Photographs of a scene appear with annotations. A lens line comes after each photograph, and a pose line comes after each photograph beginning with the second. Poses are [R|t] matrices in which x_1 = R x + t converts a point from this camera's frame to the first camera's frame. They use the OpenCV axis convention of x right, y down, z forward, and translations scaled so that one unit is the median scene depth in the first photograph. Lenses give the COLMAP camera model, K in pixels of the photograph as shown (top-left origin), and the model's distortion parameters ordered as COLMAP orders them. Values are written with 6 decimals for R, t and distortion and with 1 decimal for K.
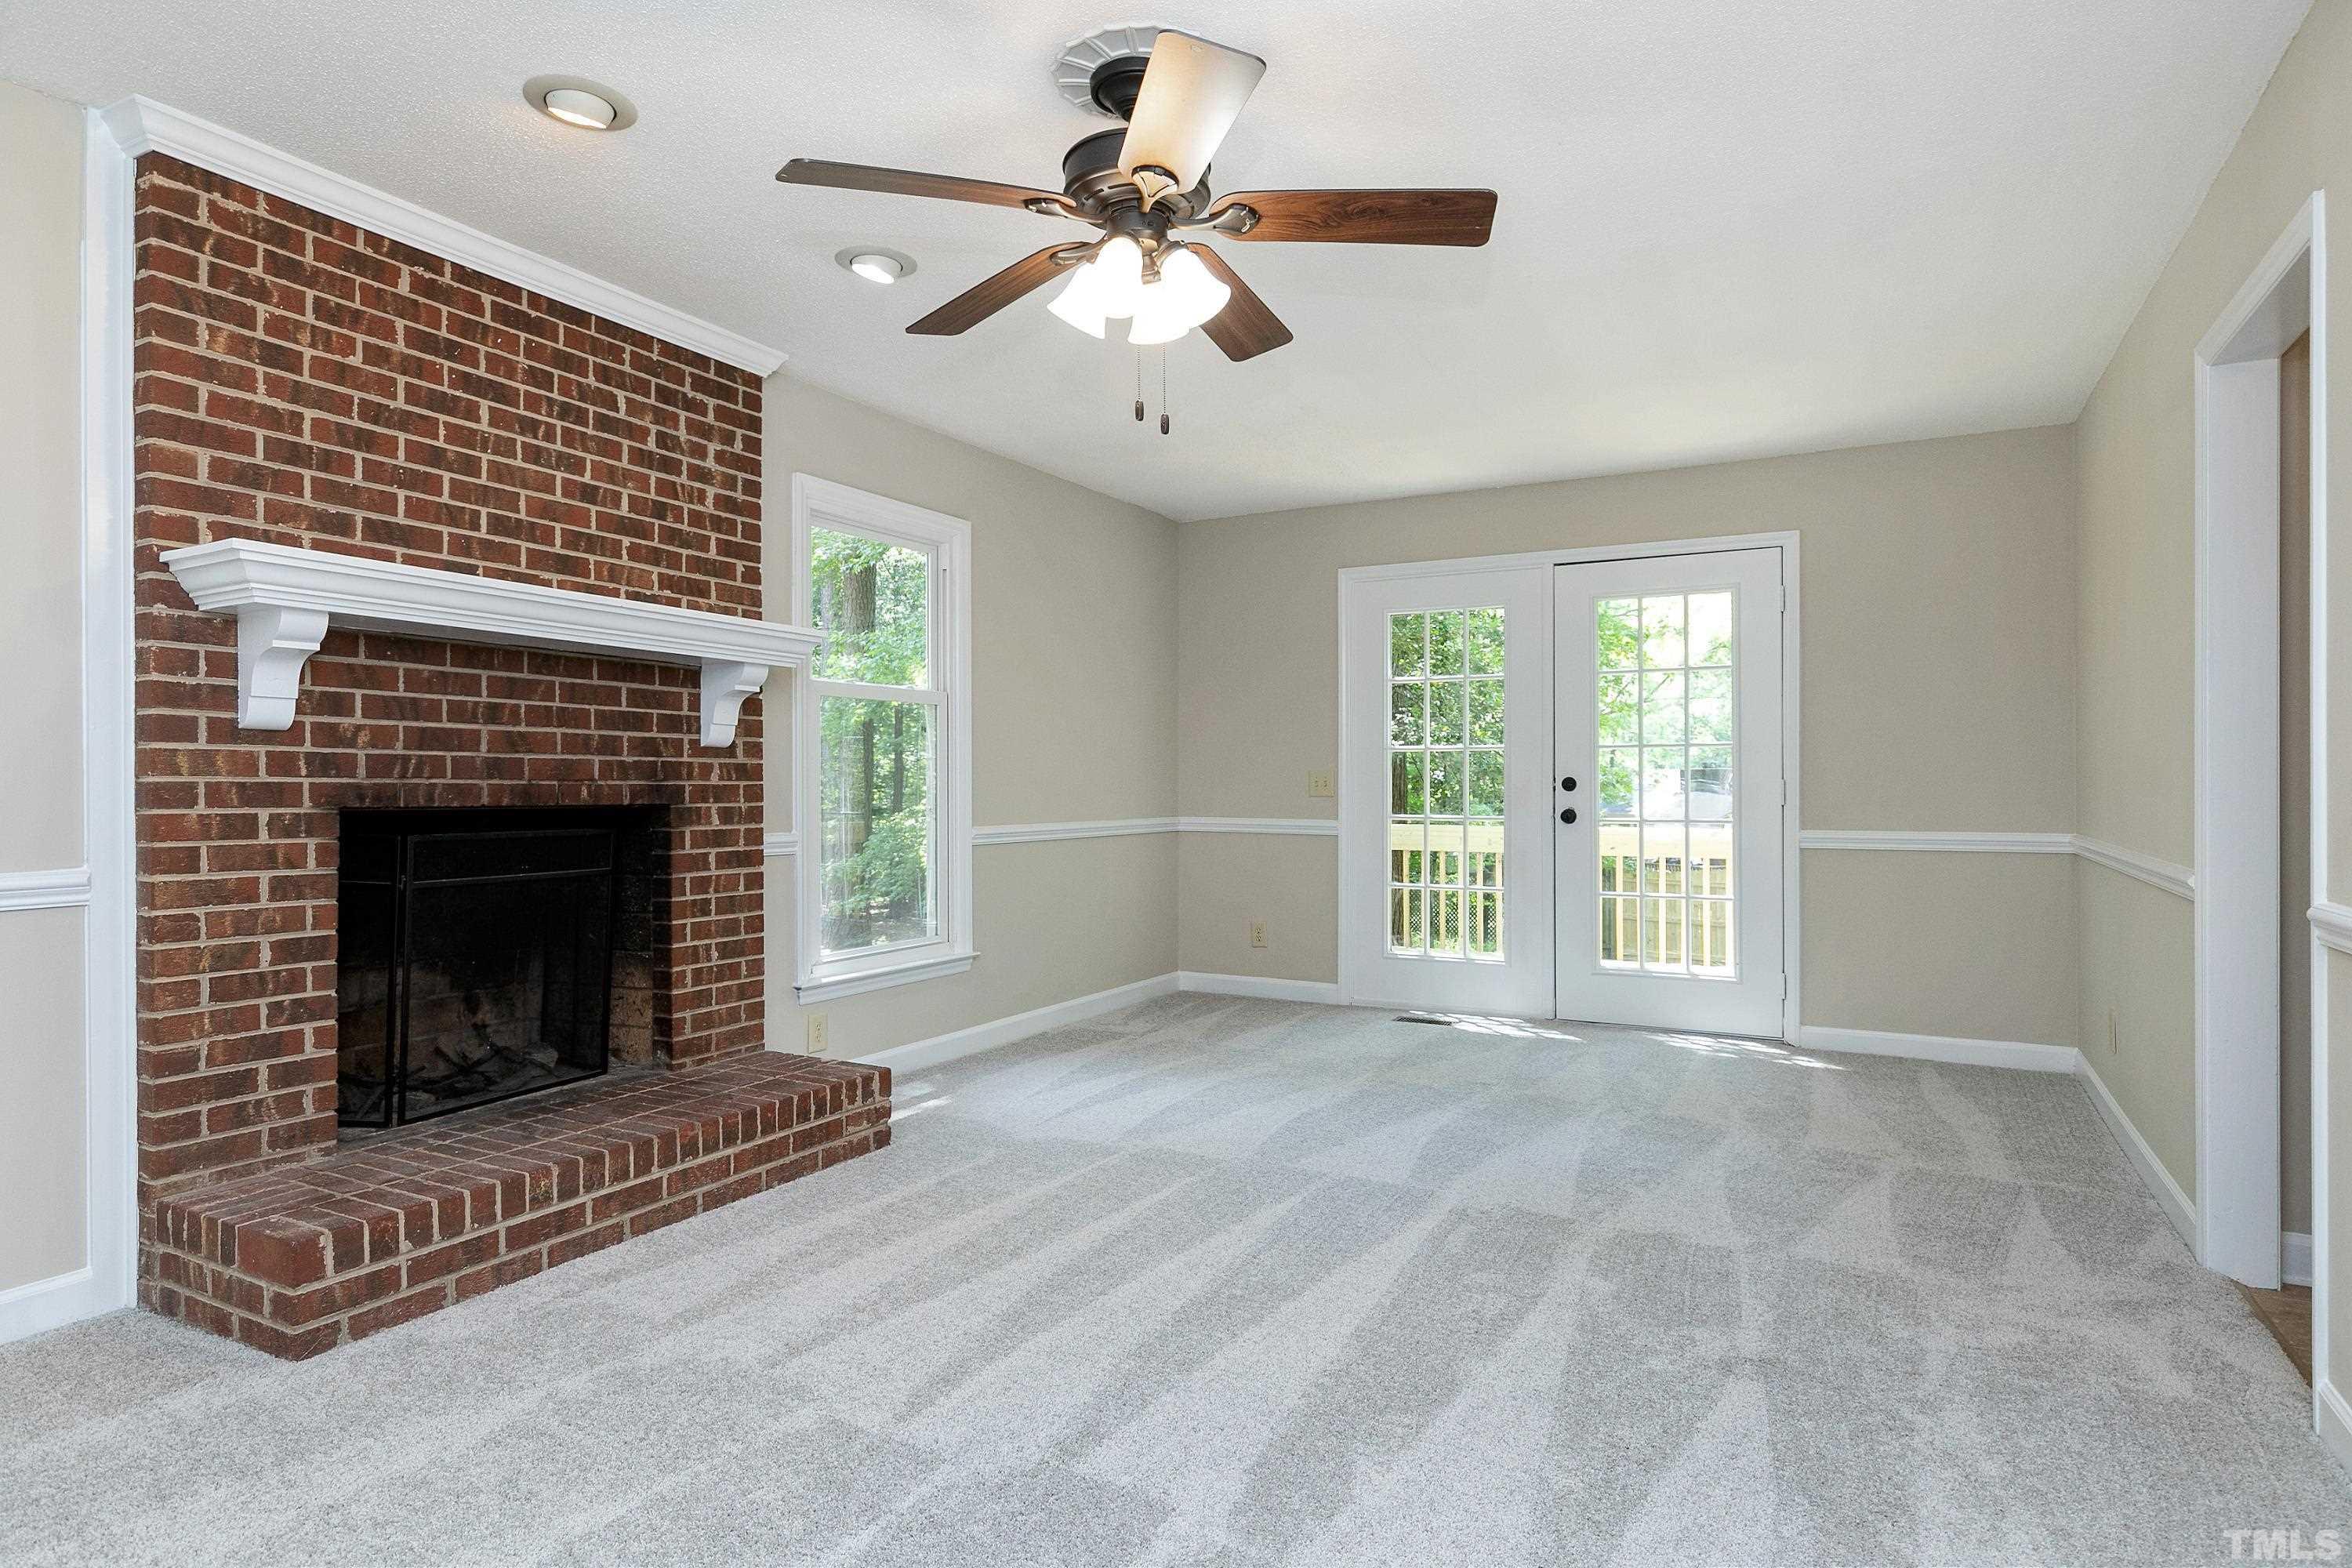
lens RADIAL K [[1249.2, 0, 1176.0], [0, 1249.2, 784.0], [0, 0, 1]] dist [0.002036, 0.000108]
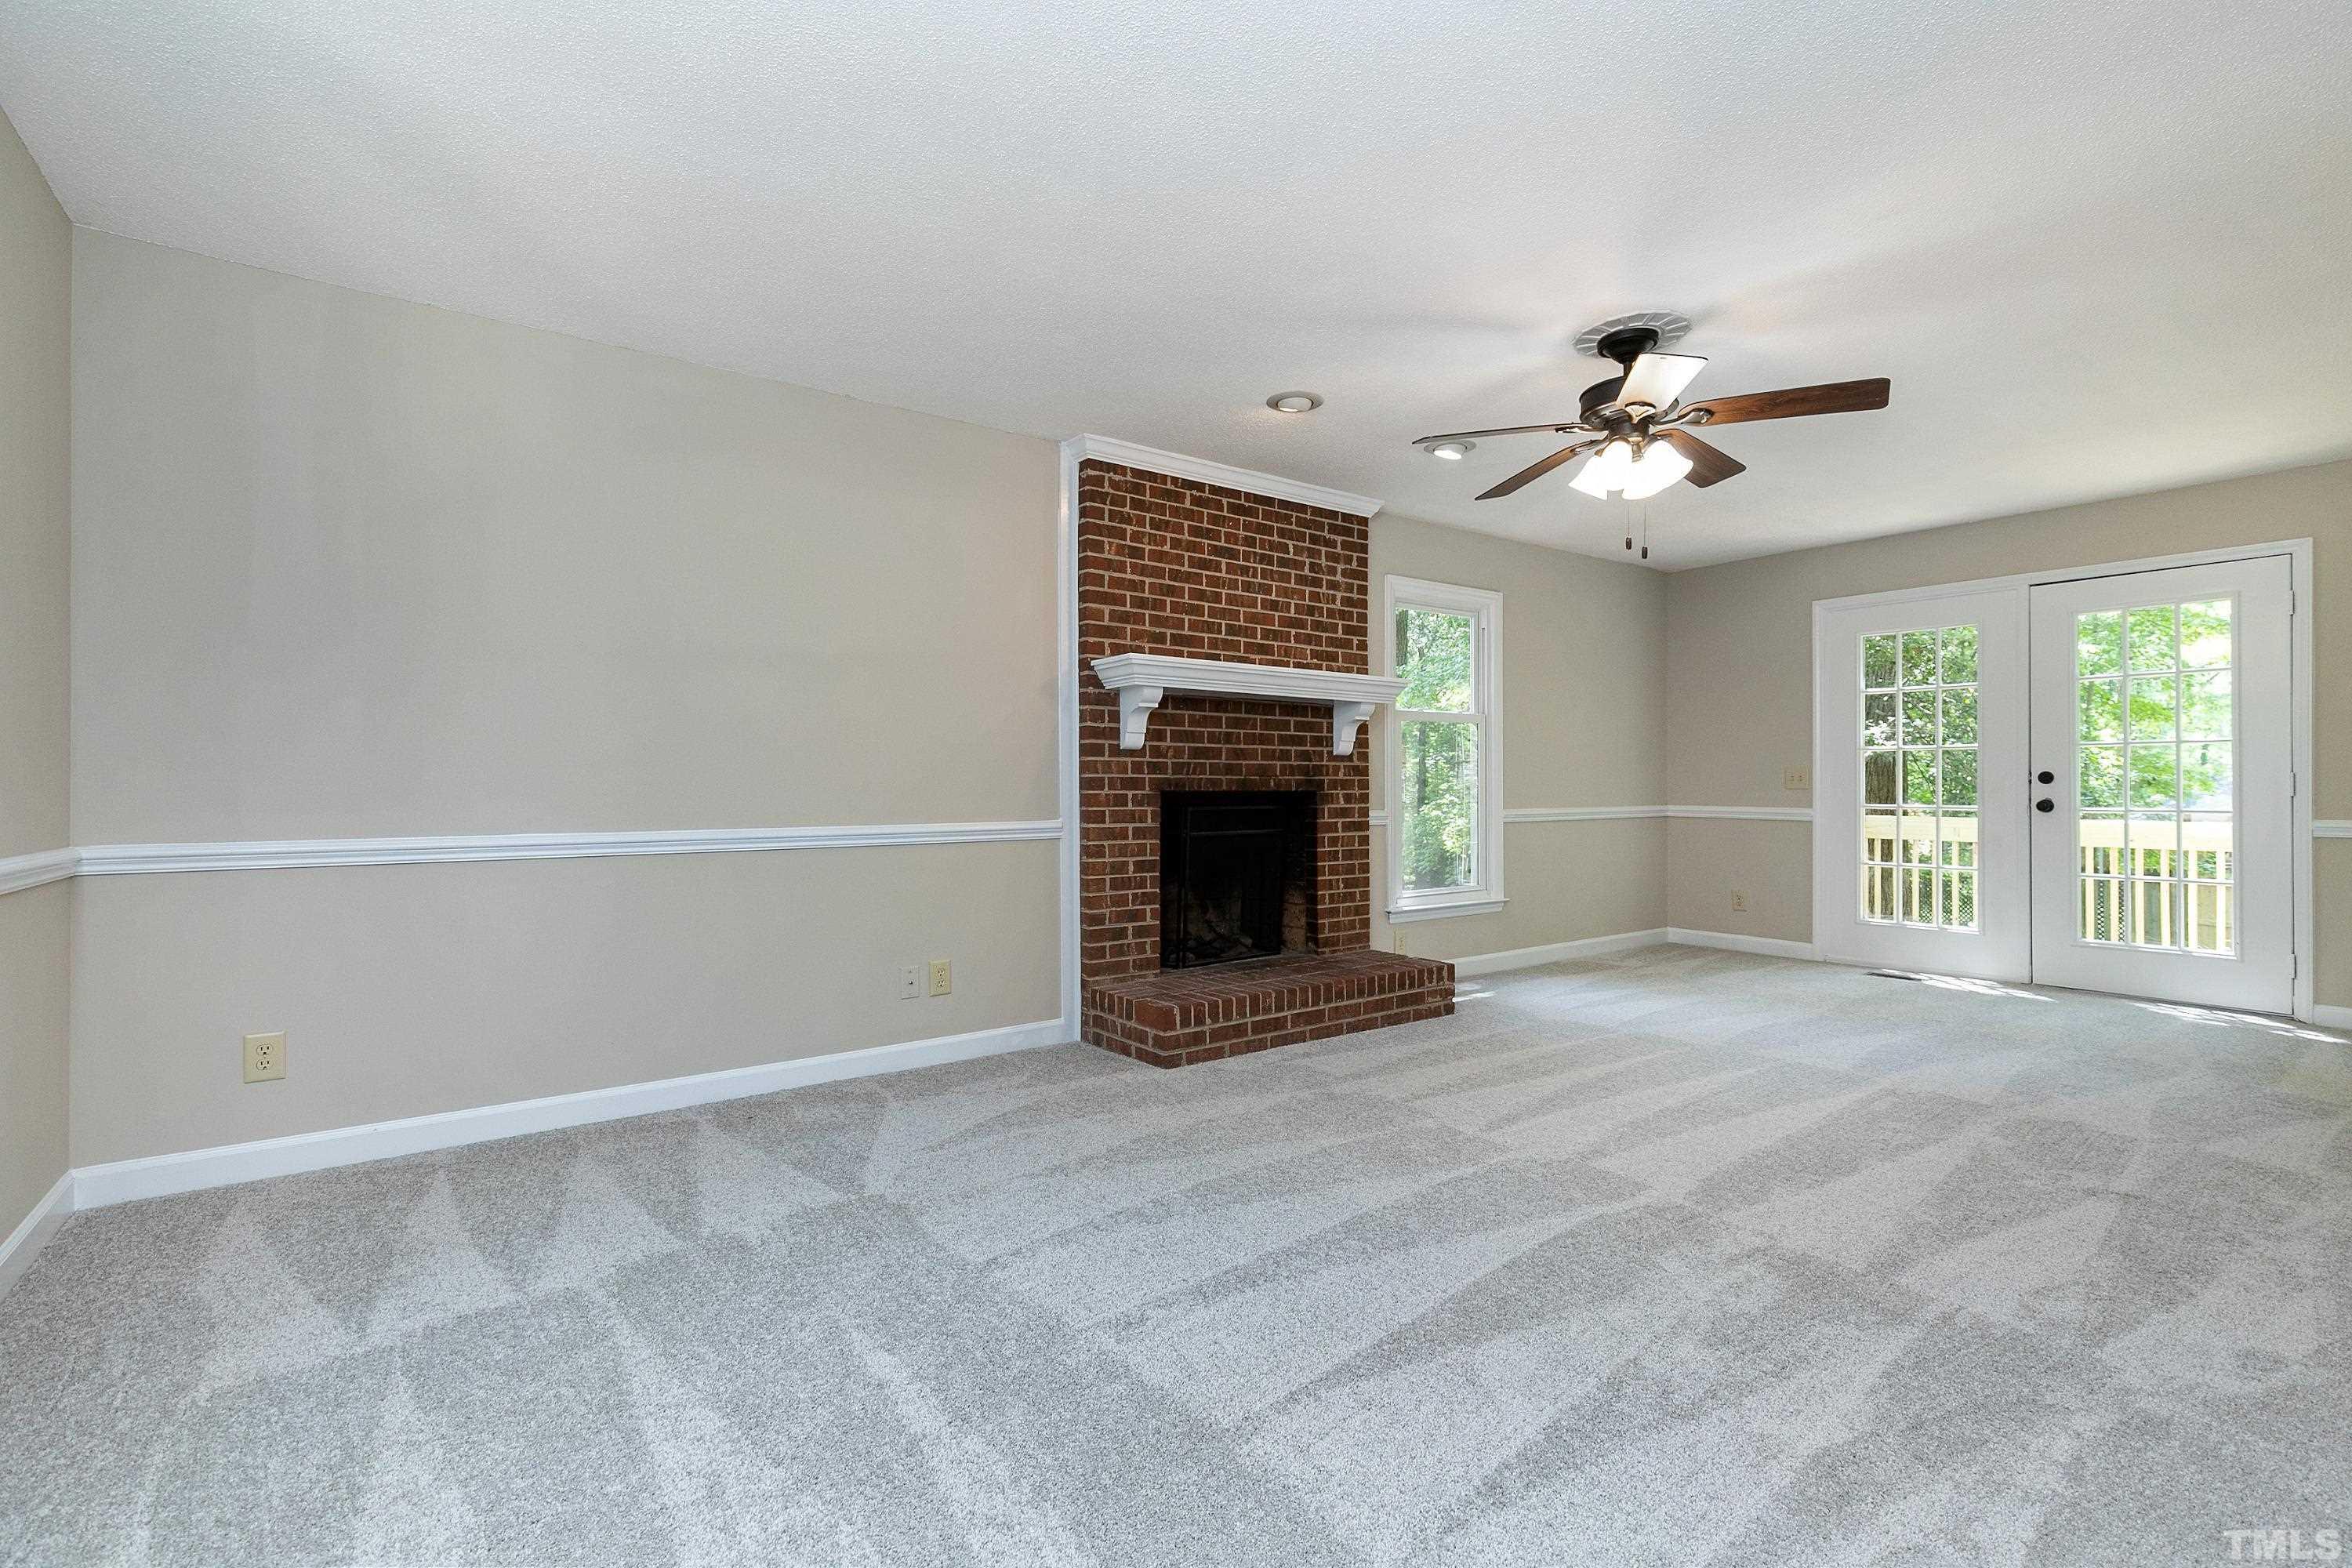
lens RADIAL K [[1053.7, 0, 1173.9], [0, 1053.7, 787.0], [0, 0, 1]] dist [0.003202, -0.000275]
pose [[0.903403, -0.000315, -0.428793, 0.018878], [0.001655, 0.999995, 0.002753, 0.009092], [0.428790, -0.003196, 0.903399, -0.409866]]
